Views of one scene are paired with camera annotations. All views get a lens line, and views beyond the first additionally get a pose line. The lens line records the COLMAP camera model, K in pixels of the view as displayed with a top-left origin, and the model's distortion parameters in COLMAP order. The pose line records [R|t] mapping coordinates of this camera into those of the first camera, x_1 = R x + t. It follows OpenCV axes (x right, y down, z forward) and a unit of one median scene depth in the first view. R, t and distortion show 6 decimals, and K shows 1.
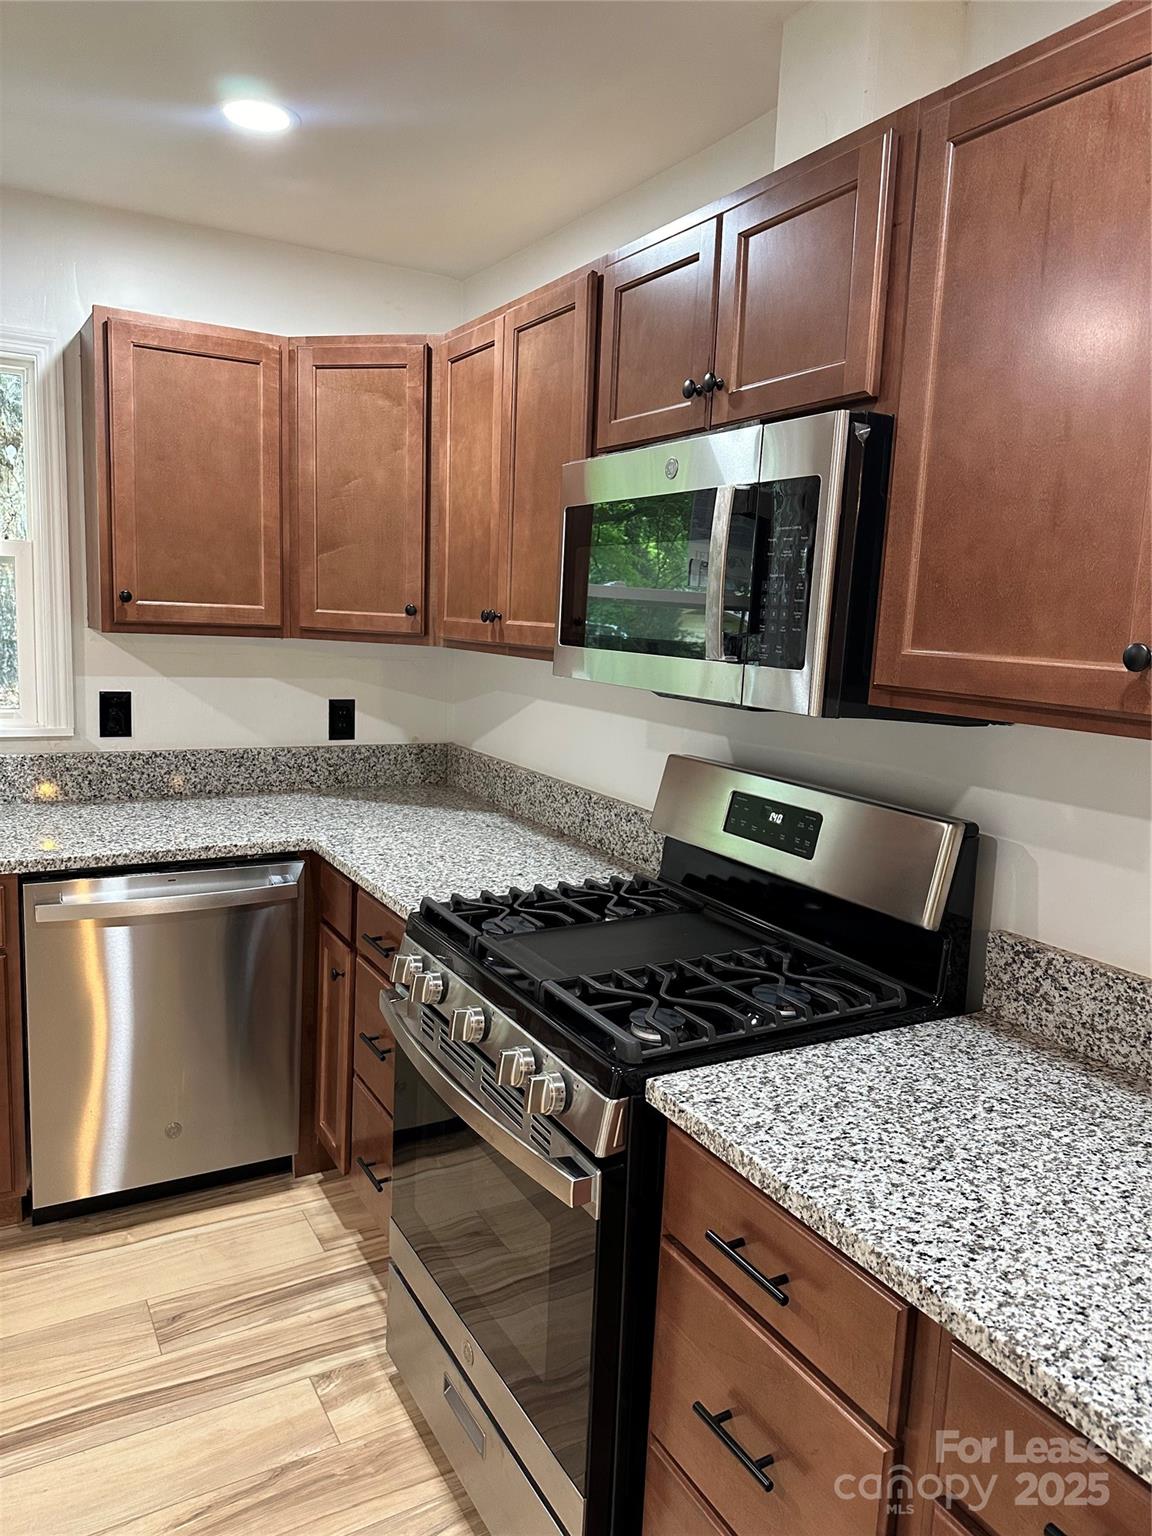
lens RADIAL K [[1069.4, 0, 598.7], [0, 1069.4, 765.6], [0, 0, 1]] dist [0.117039, -0.157475]
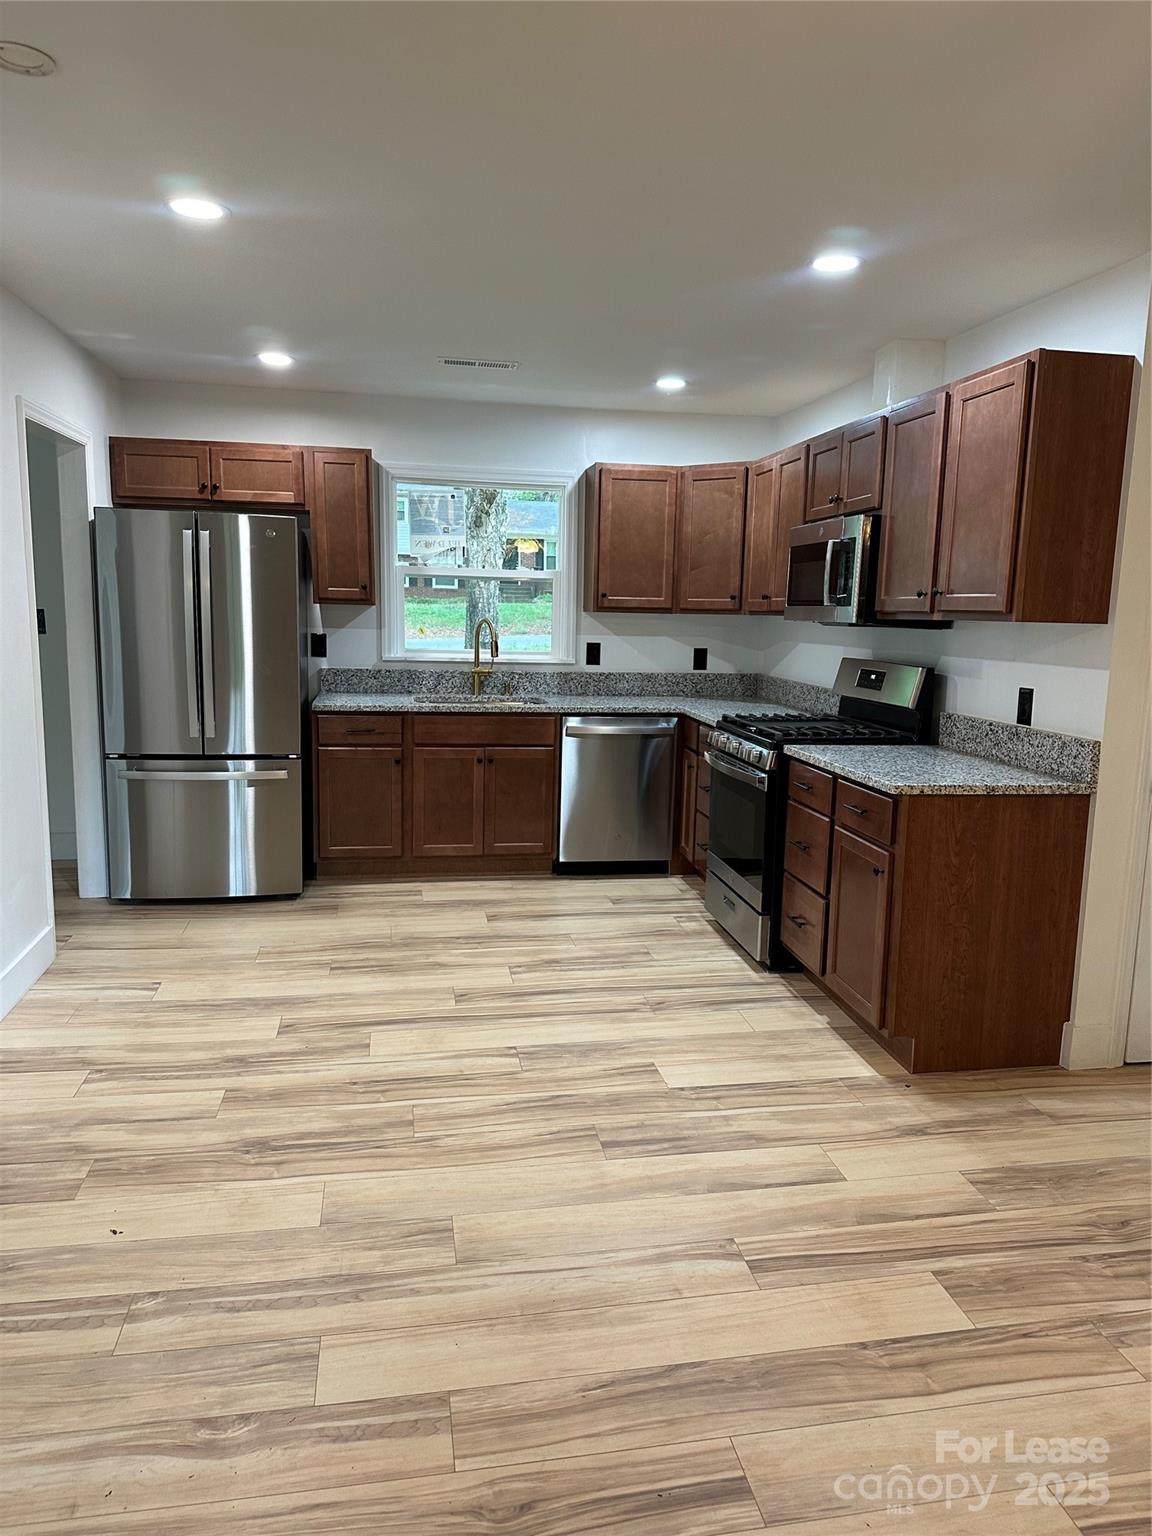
lens RADIAL K [[1073.3, 0, 576.0], [0, 1073.3, 768.0], [0, 0, 1]] dist [0.071670, -0.068636]
pose [[0.931040, 0.031102, -0.363590, 0.296814], [-0.035285, 0.999365, -0.004866, 0.196941], [0.363208, 0.017360, 0.931546, -0.987475]]
